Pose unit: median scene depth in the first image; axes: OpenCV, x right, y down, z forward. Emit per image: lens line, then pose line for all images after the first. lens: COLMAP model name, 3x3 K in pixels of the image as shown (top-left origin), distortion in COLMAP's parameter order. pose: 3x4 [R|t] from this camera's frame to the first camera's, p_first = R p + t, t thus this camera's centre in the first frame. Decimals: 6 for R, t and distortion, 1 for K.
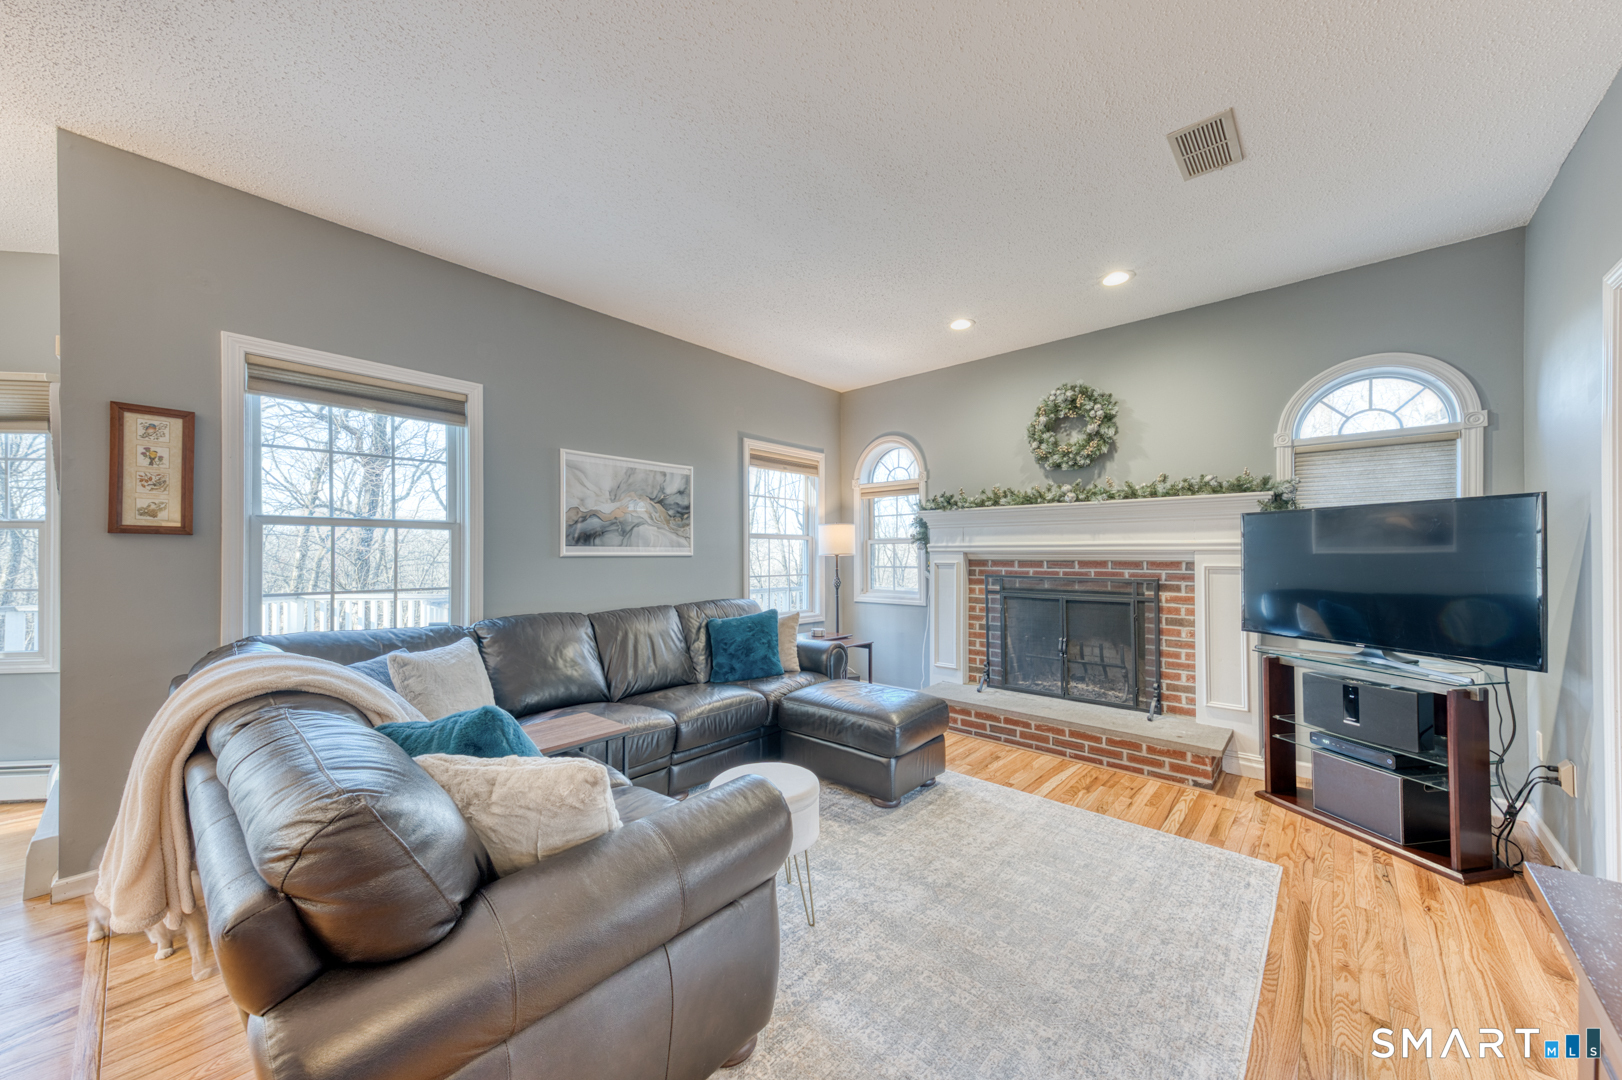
lens RADIAL K [[581.9, 0, 815.5], [0, 581.9, 552.7], [0, 0, 1]] dist [0.019430, -0.000151]
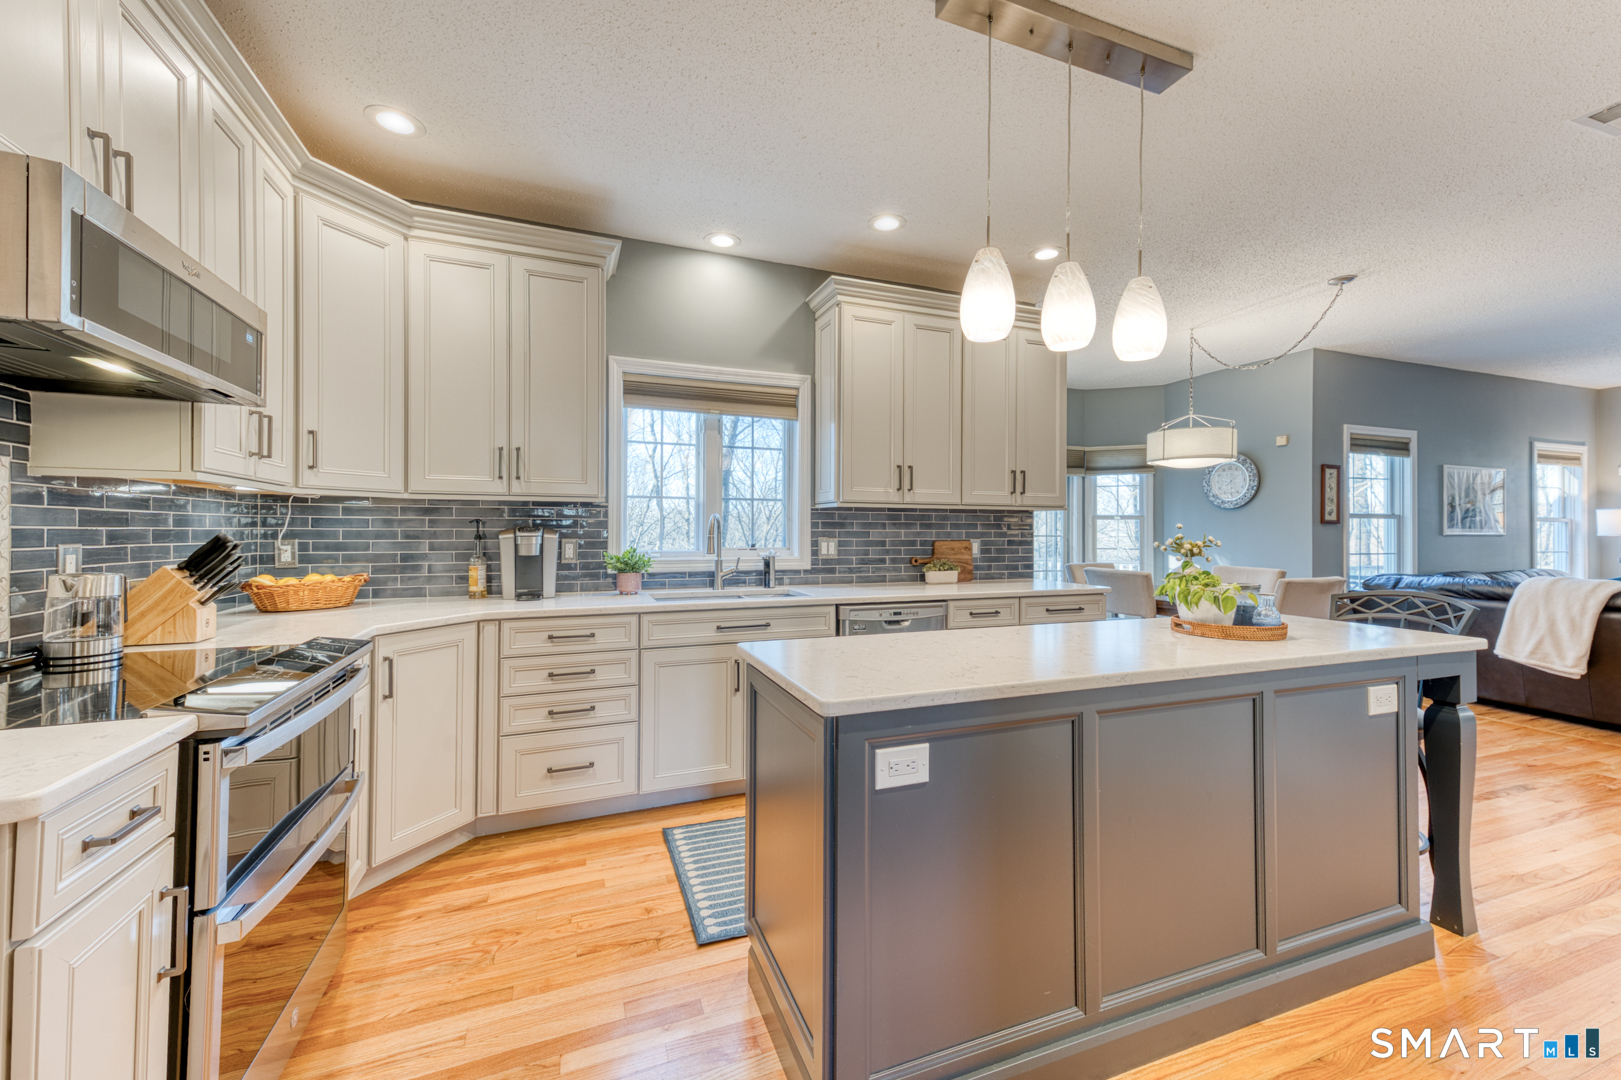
lens RADIAL K [[631.8, 0, 803.6], [0, 631.8, 529.7], [0, 0, 1]] dist [0.020062, 0.000260]
pose [[0.883768, 0.002576, -0.467917, -1.100190], [-0.003950, 0.999990, -0.001956, 0.001493], [0.467908, 0.003576, 0.883770, -1.241781]]
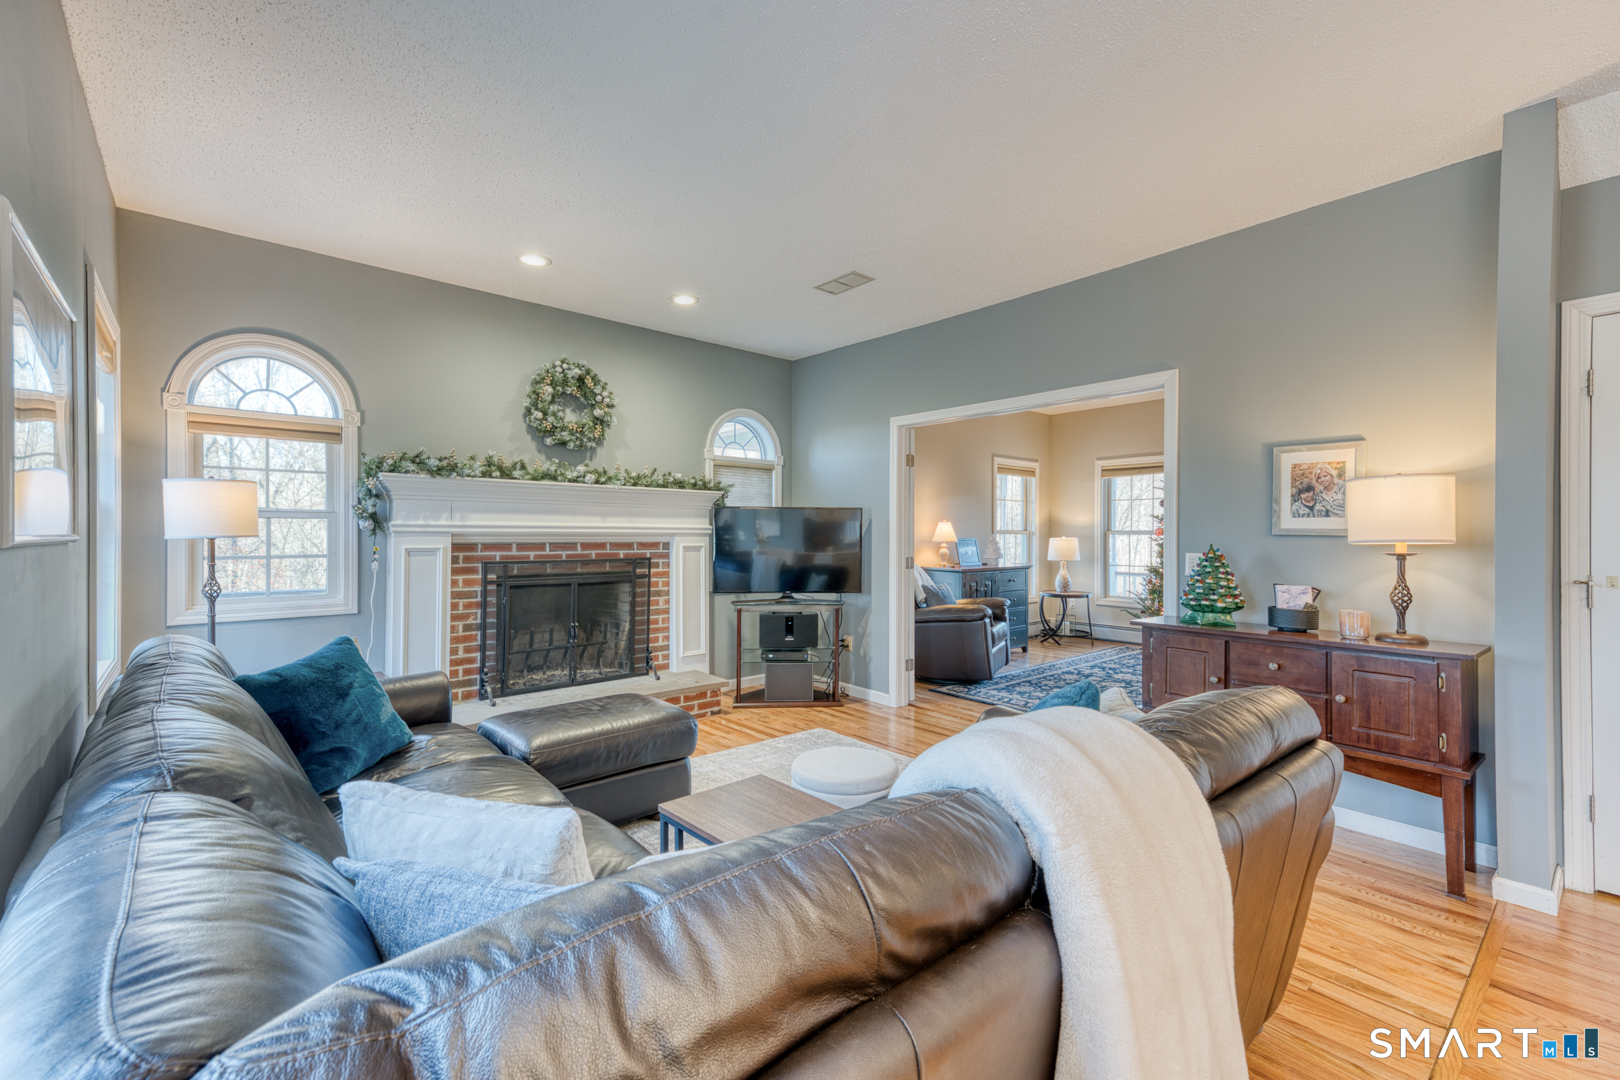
lens RADIAL K [[697.0, 0, 795.1], [0, 697.0, 535.1], [0, 0, 1]] dist [0.031681, 0.000044]
pose [[0.129627, 0.010618, 0.991506, -0.750007], [0.001644, 0.999939, -0.010923, 0.015772], [-0.991562, 0.003046, 0.129601, 0.544462]]
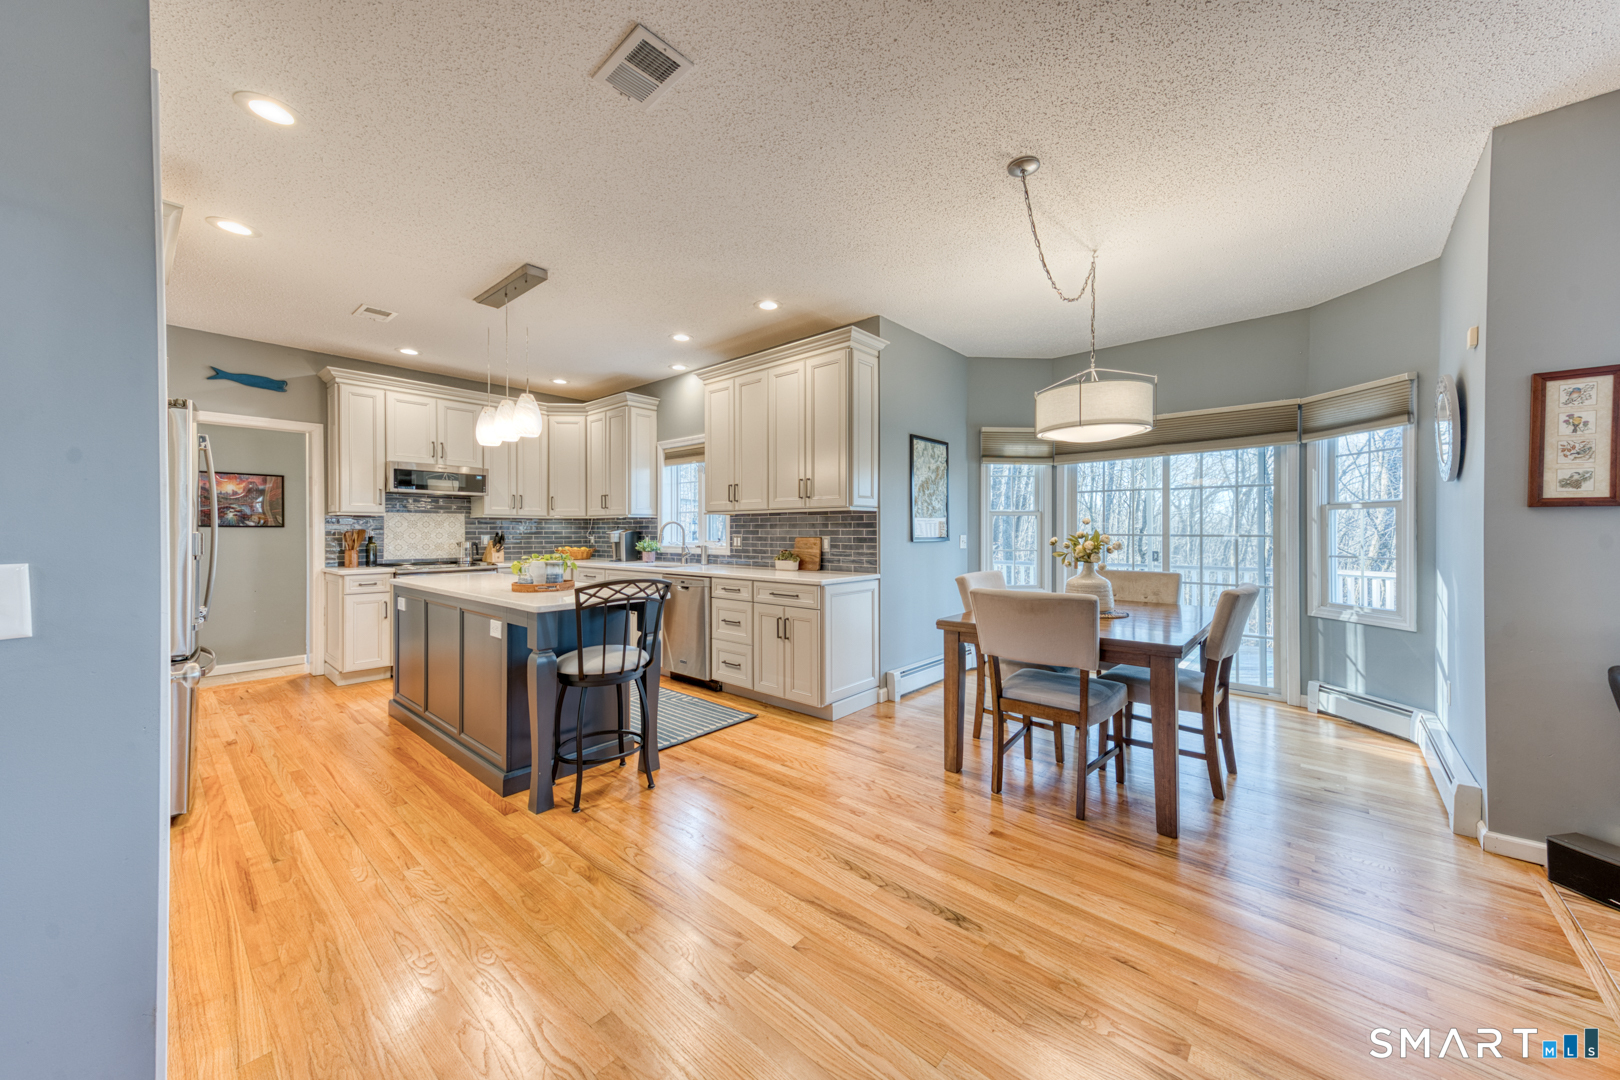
lens RADIAL K [[581.1, 0, 829.5], [0, 581.1, 531.1], [0, 0, 1]] dist [0.019430, -0.000151]
pose [[0.016363, 0.002309, -0.999863, -0.127413], [0.003068, 0.999993, 0.002359, 0.000990], [0.999861, -0.003107, 0.016356, -0.115284]]
